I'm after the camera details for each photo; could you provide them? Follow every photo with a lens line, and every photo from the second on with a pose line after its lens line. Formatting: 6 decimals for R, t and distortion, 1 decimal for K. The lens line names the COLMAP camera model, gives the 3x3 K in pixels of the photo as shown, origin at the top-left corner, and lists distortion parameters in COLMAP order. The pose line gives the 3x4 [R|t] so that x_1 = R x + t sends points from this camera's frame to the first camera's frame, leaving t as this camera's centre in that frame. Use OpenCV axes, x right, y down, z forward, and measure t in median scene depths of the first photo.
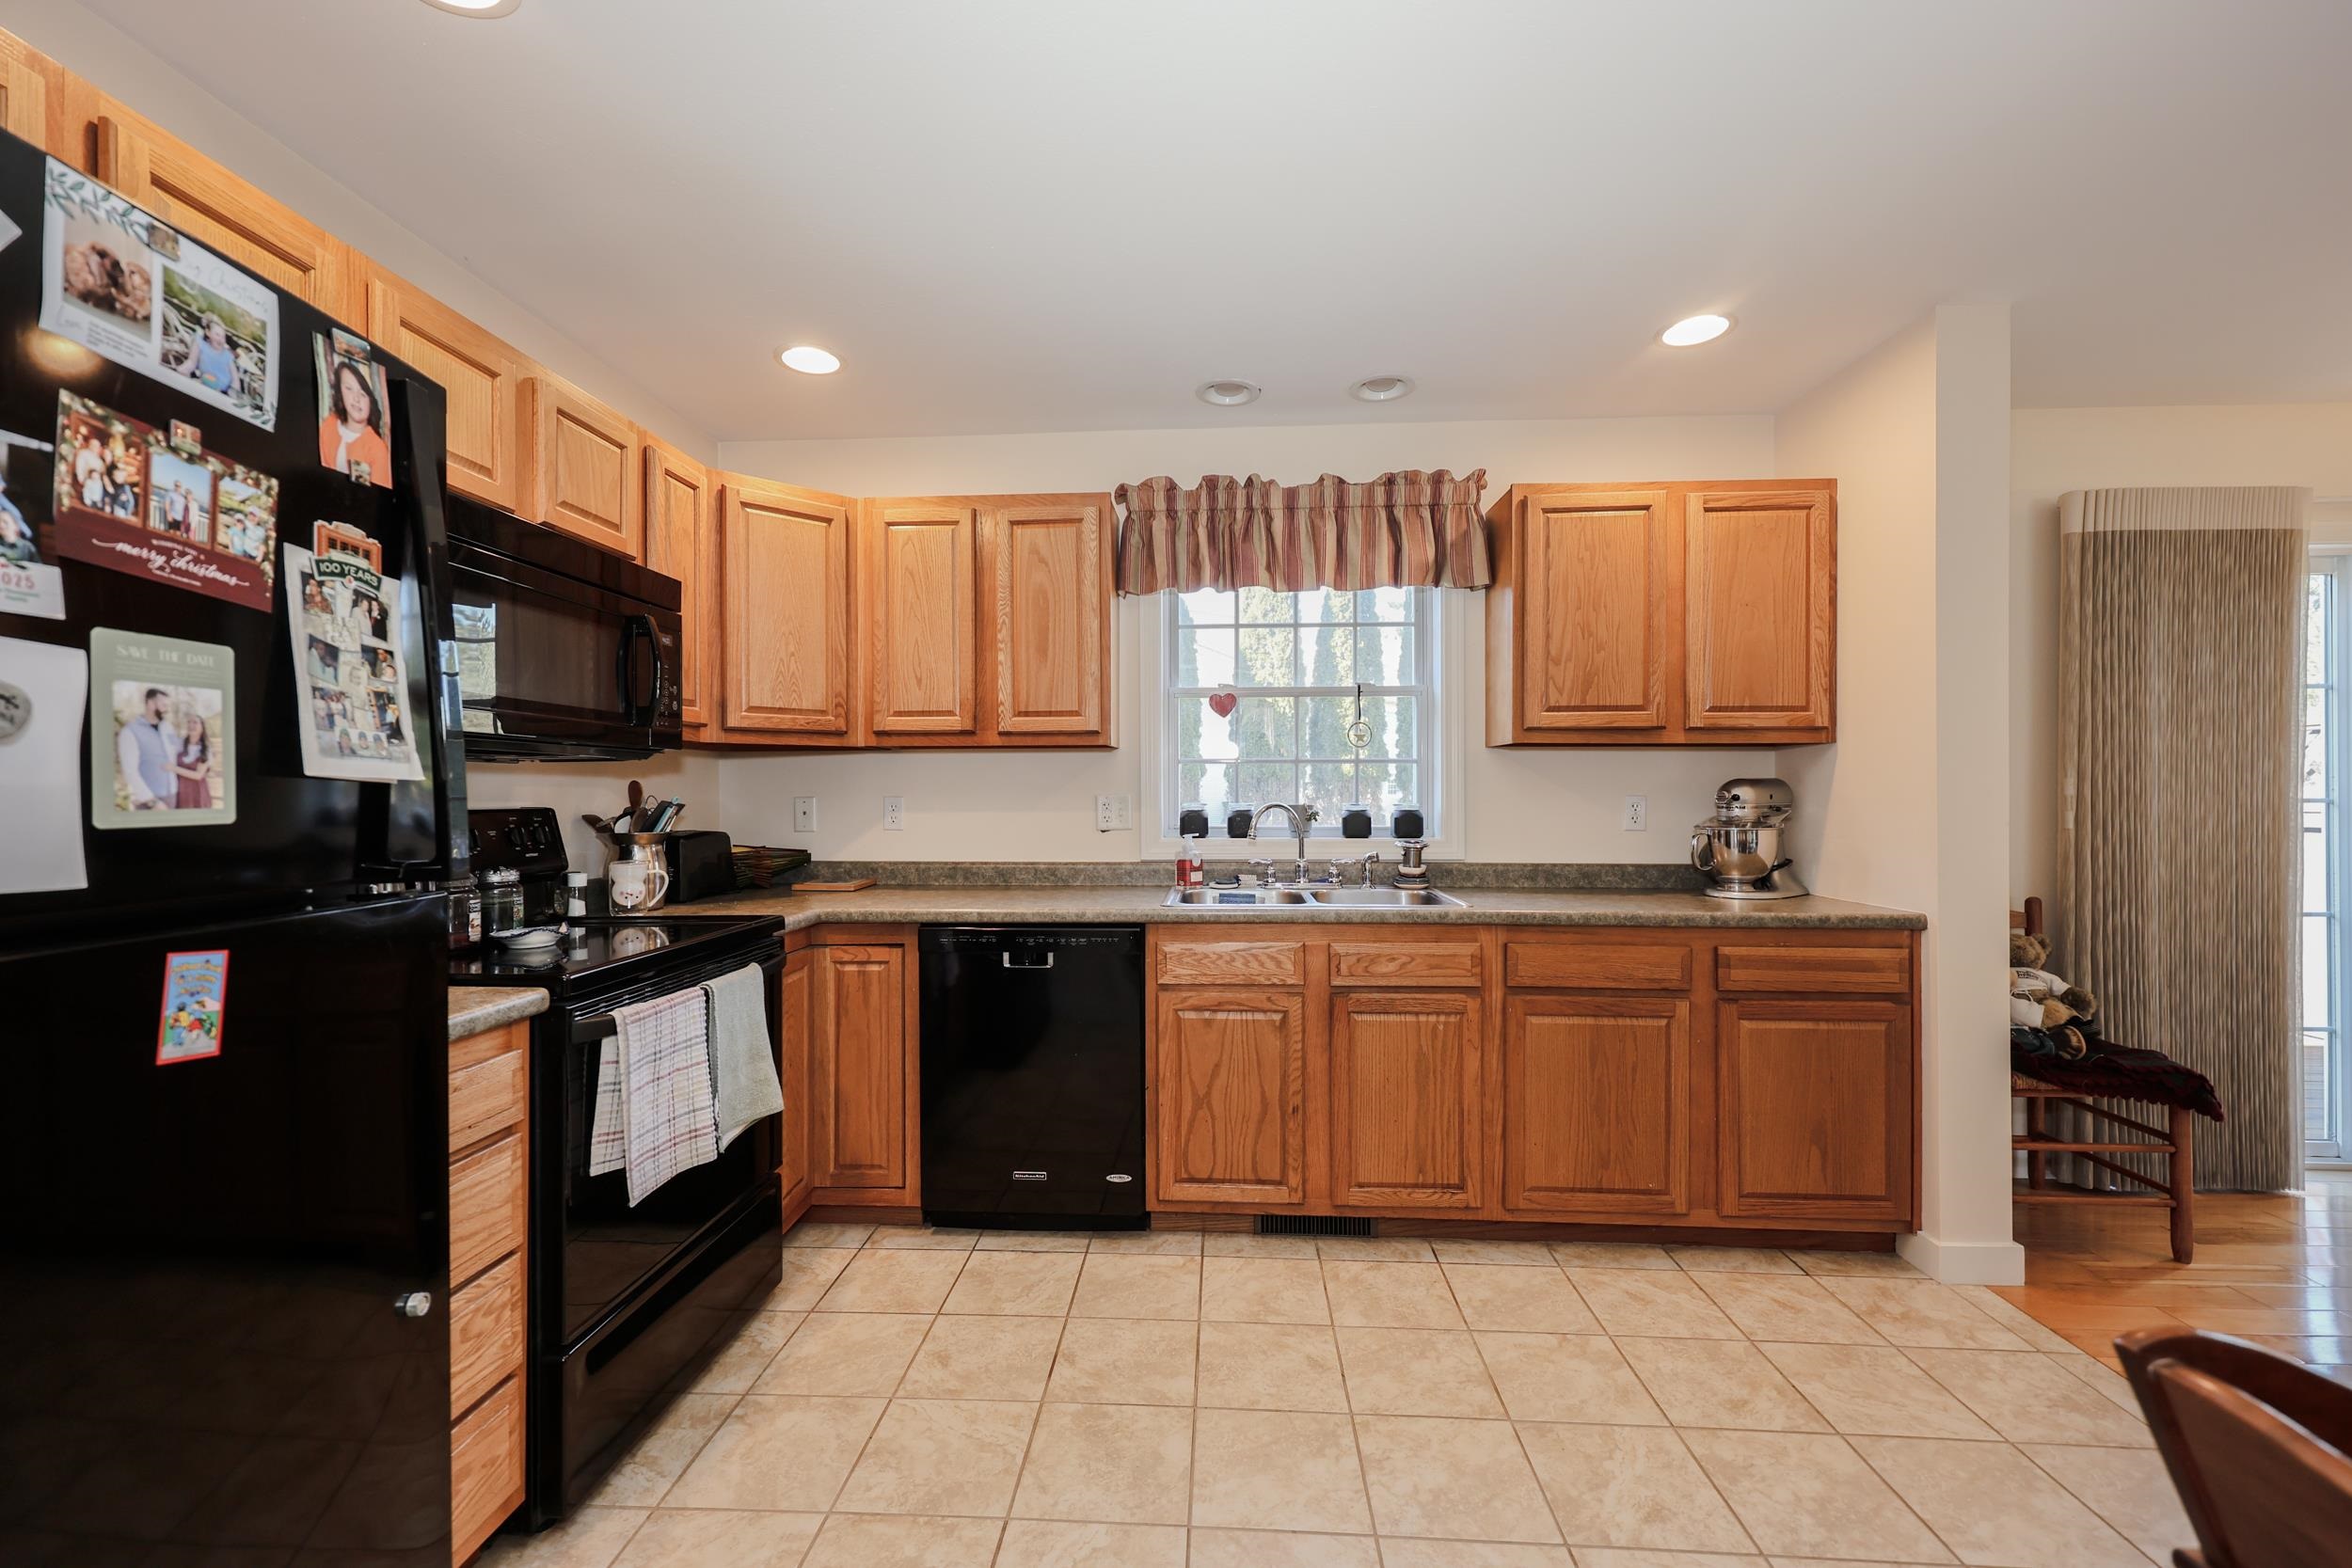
lens RADIAL K [[960.0, 0, 1196.8], [0, 960.0, 792.0], [0, 0, 1]] dist [0.003415, 0.002081]
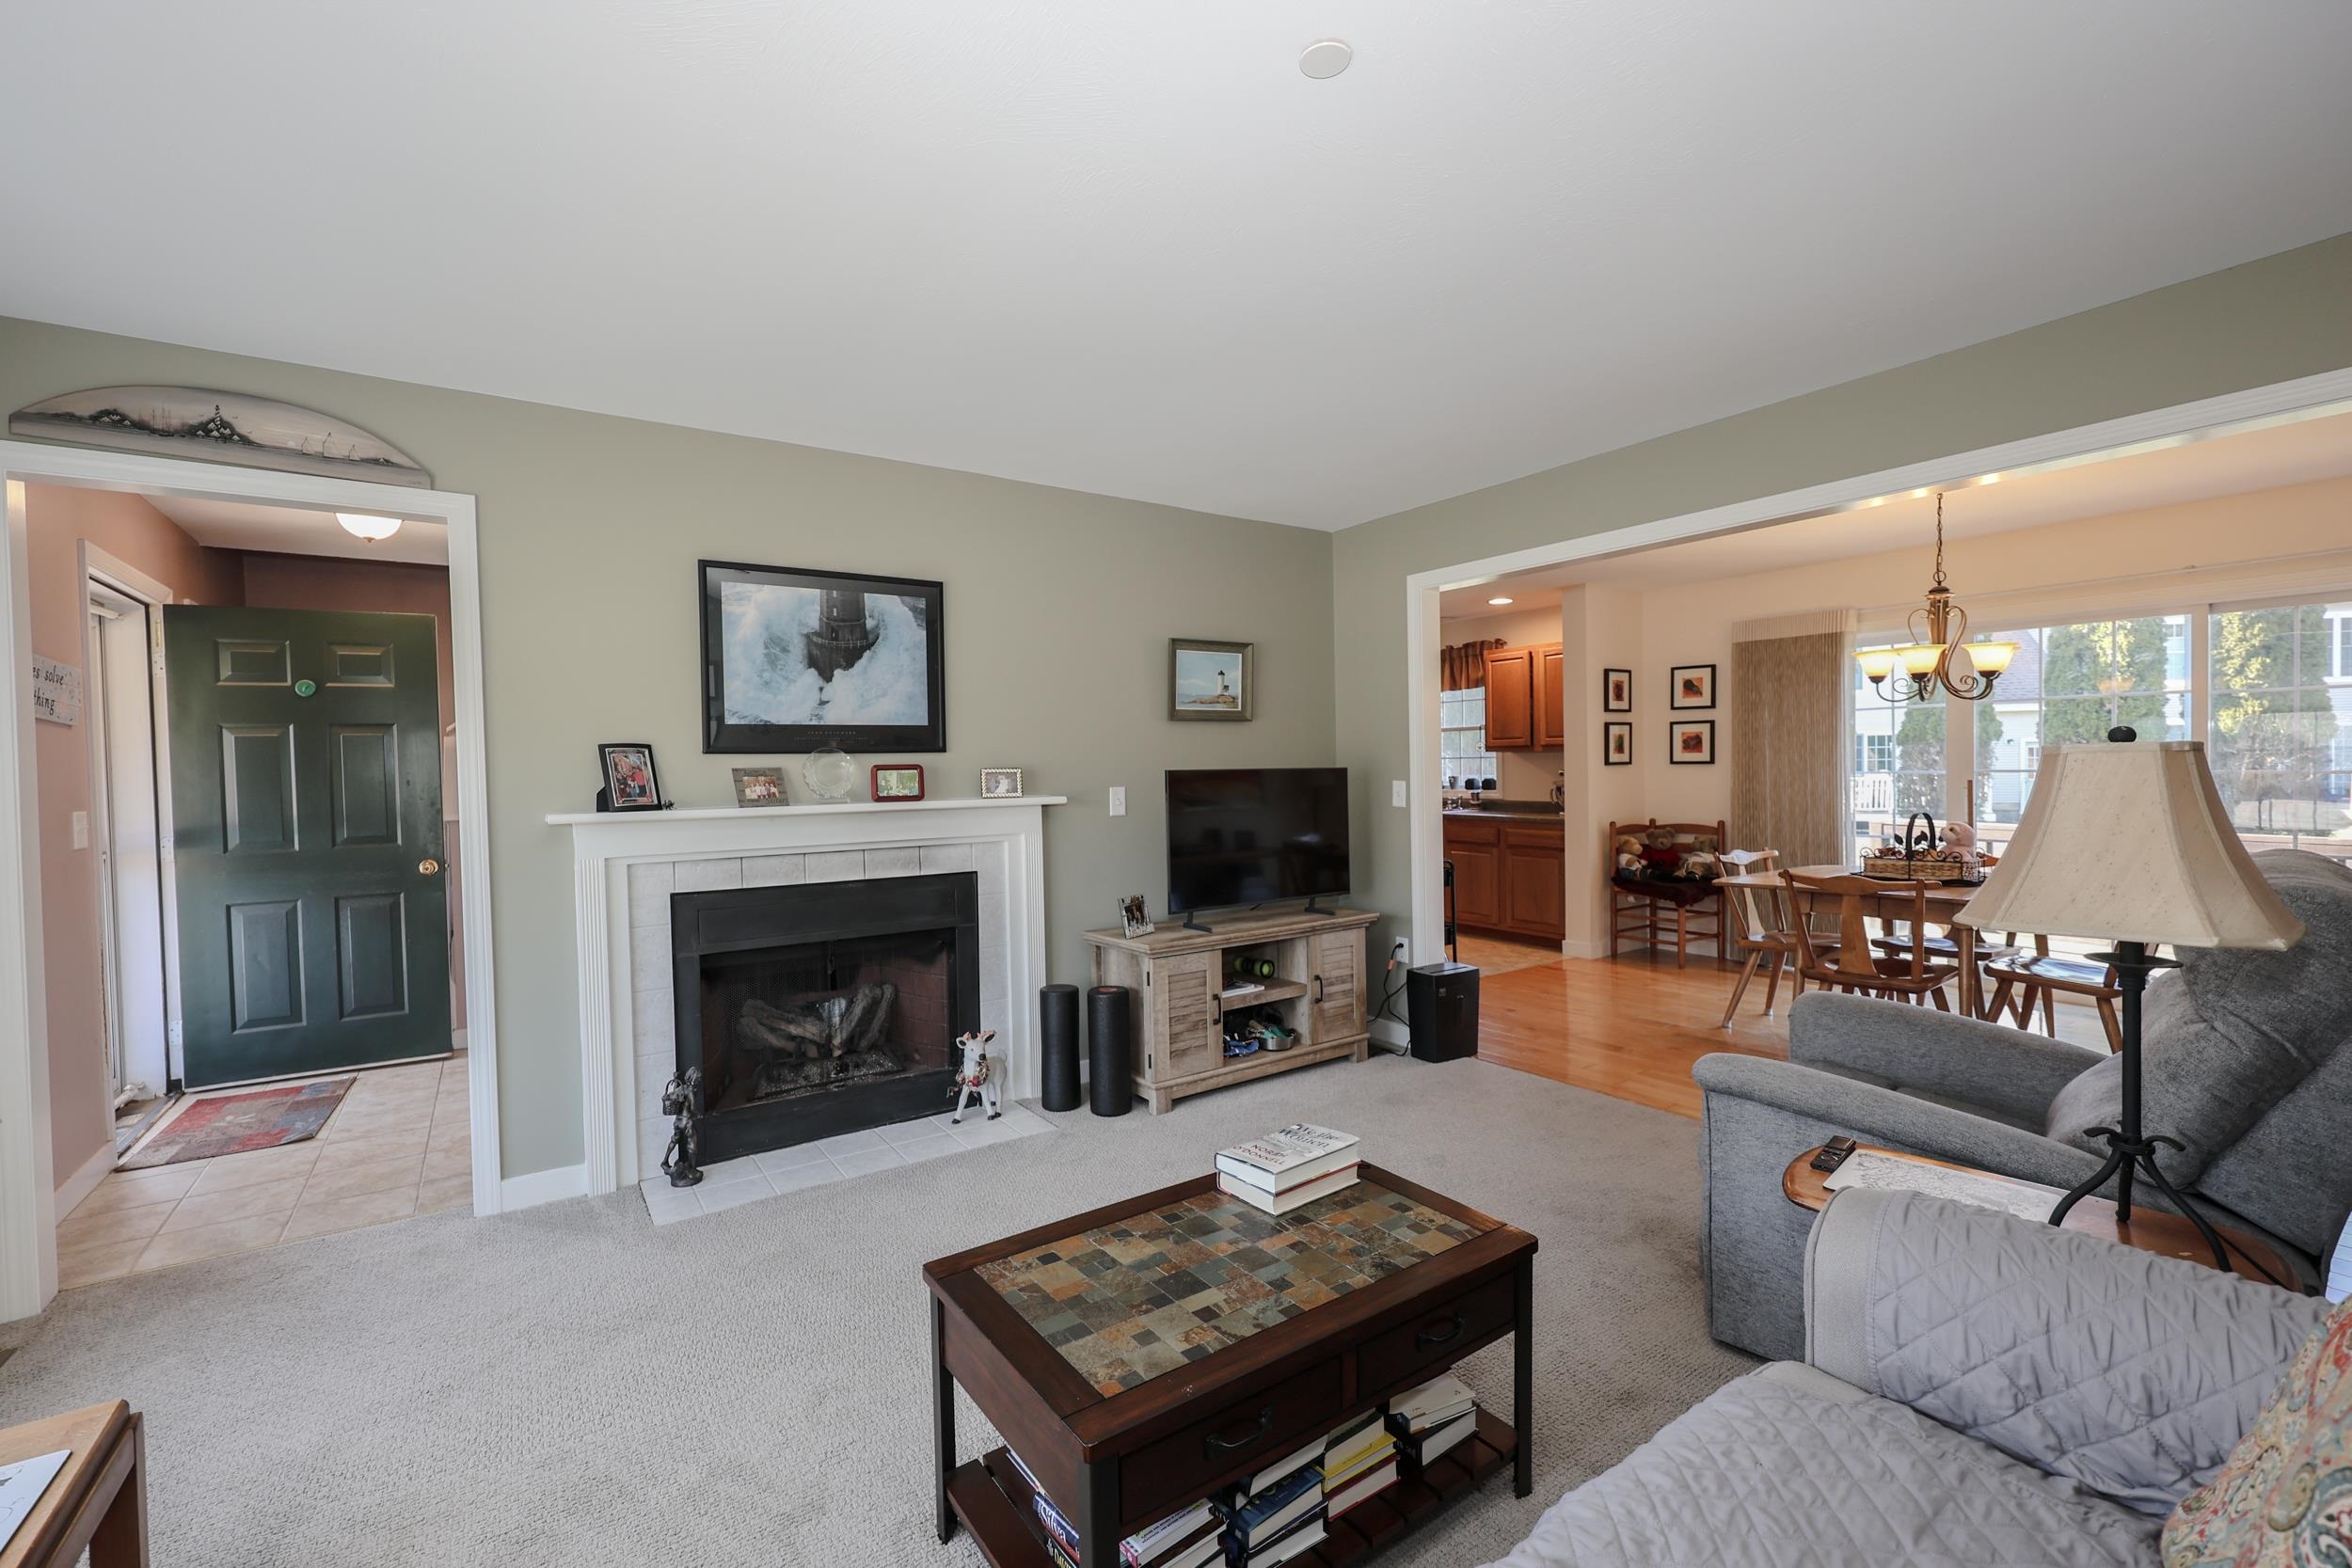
lens RADIAL K [[960.0, 0, 1169.2], [0, 960.0, 781.1], [0, 0, 1]] dist [0.003415, 0.002081]
pose [[0.627420, 0.002926, -0.778675, 2.084860], [0.016794, 0.999709, 0.017289, -0.037824], [0.778500, -0.023924, 0.627189, -1.500069]]
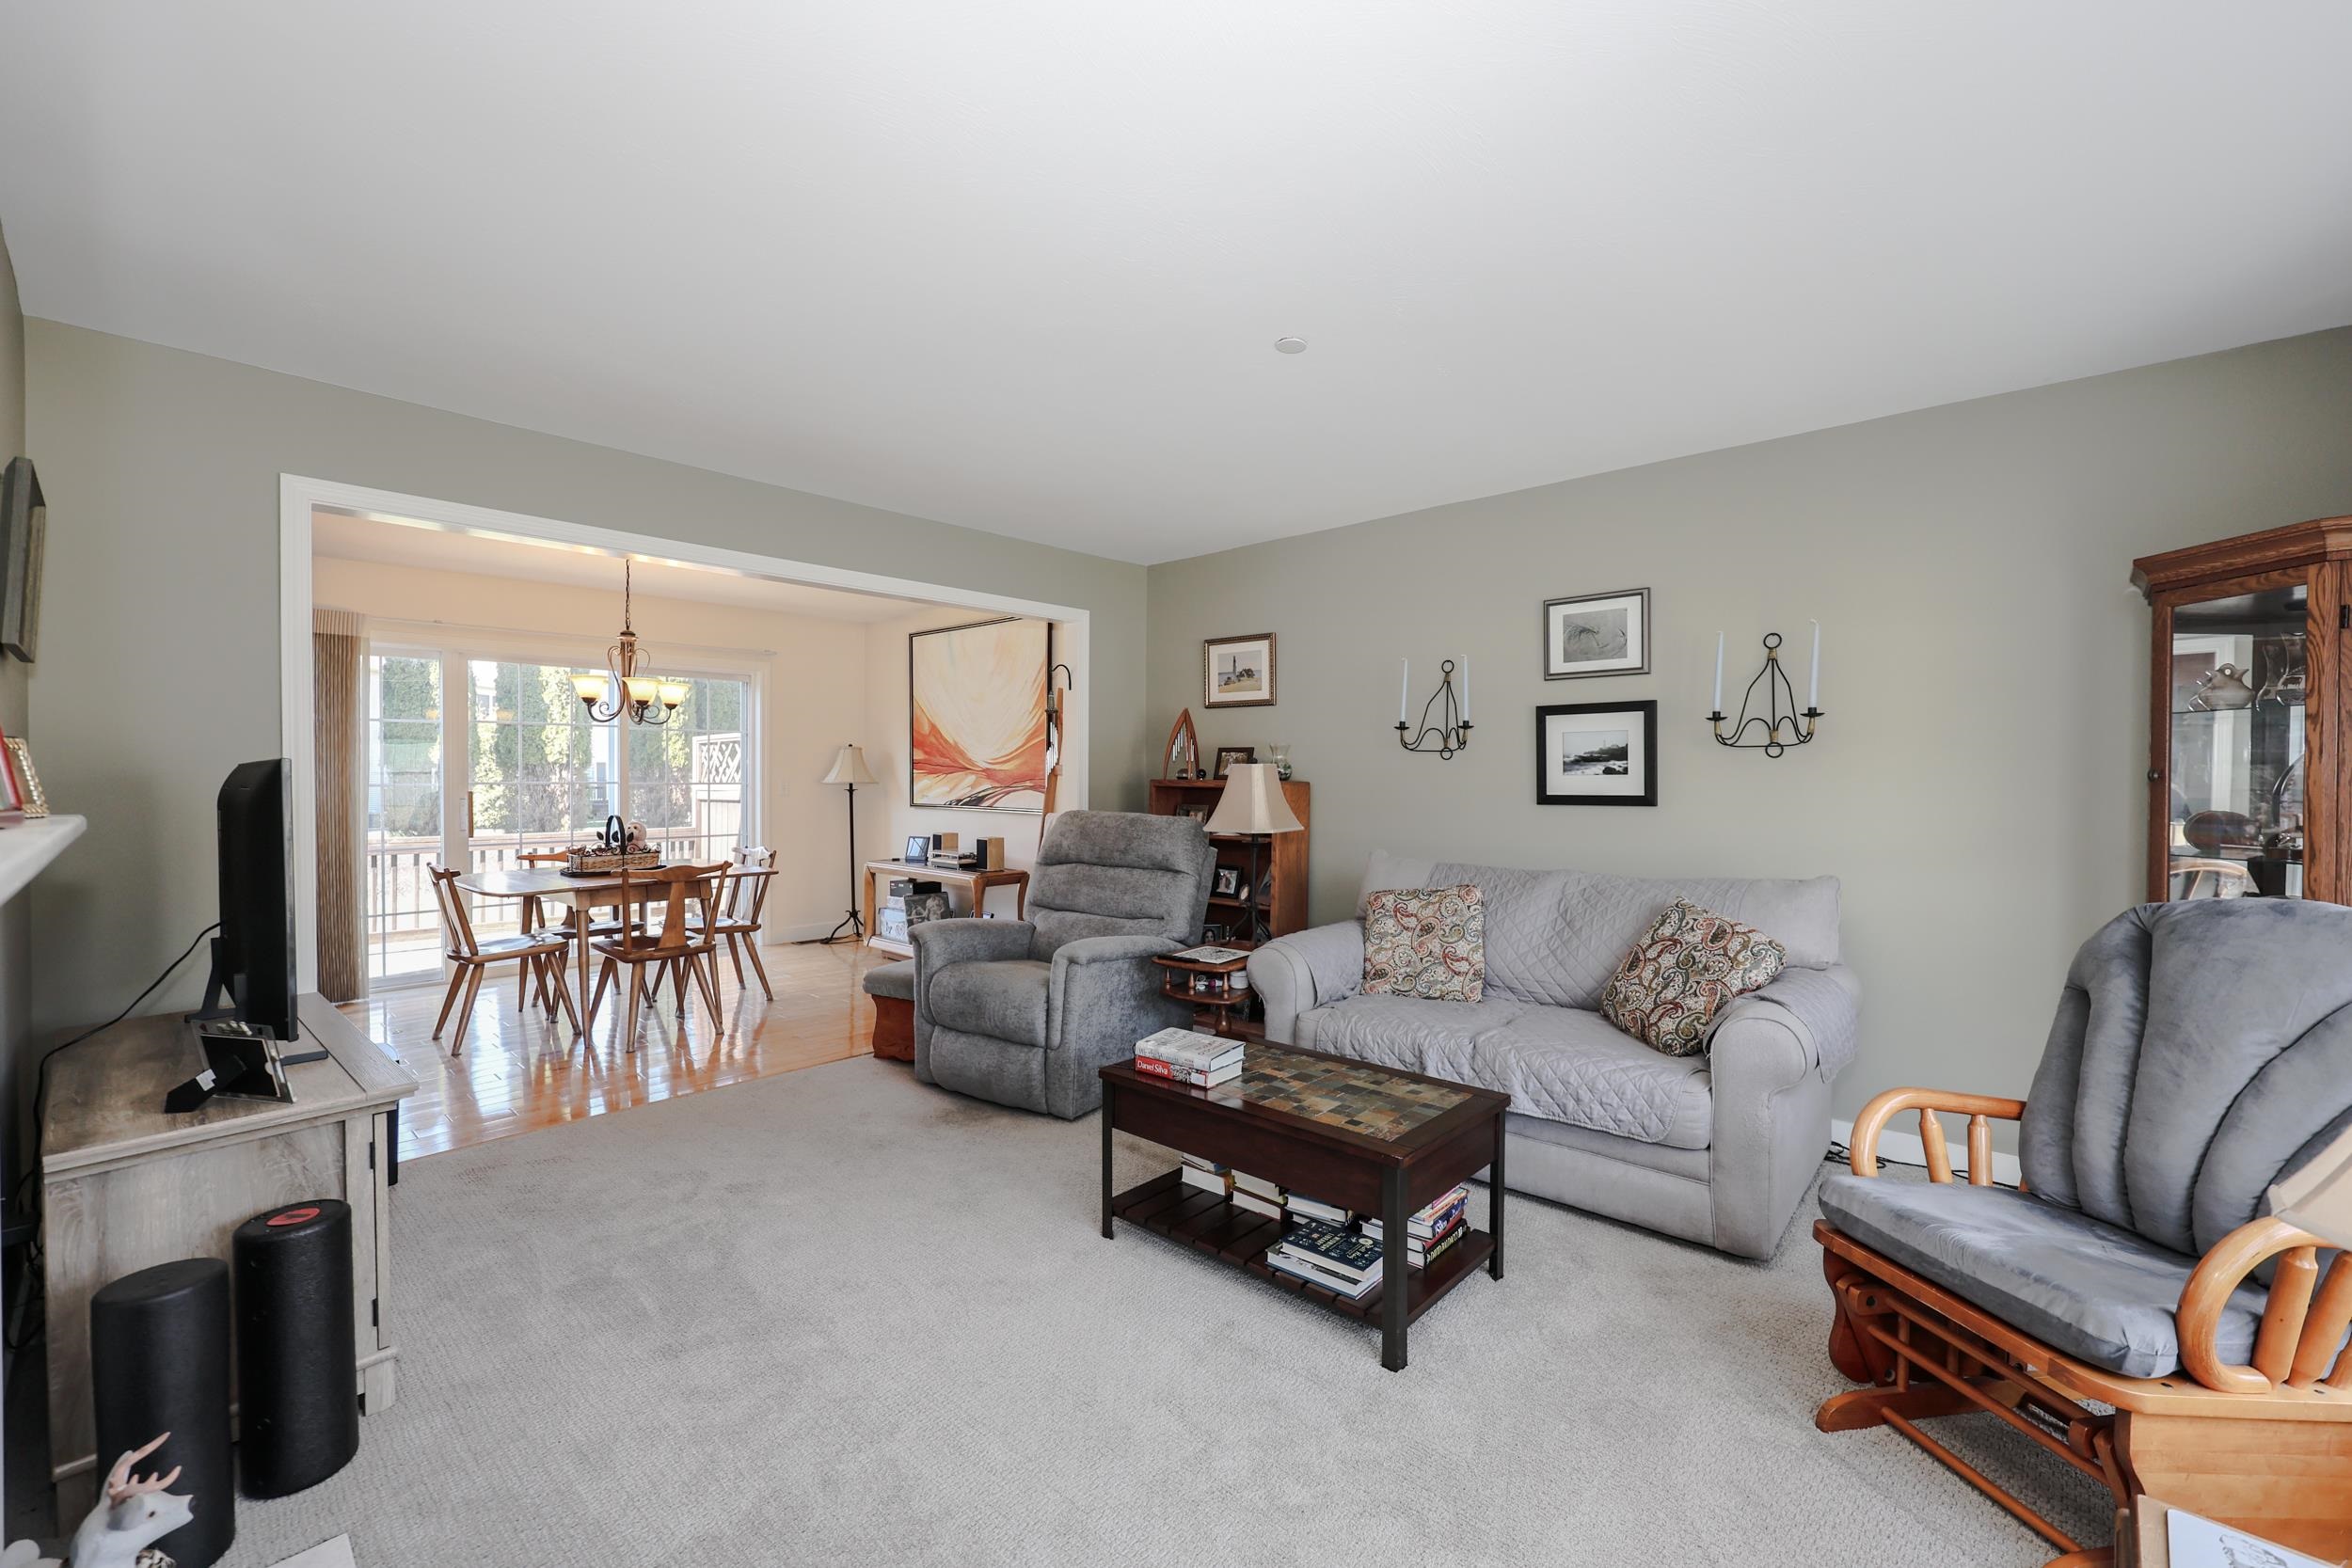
lens RADIAL K [[960.0, 0, 1149.2], [0, 960.0, 783.5], [0, 0, 1]] dist [0.003415, 0.002081]
pose [[0.642763, -0.009838, 0.766002, 0.800758], [-0.000441, 0.999913, 0.013212, -0.025488], [-0.766065, -0.008830, 0.642702, -1.574926]]
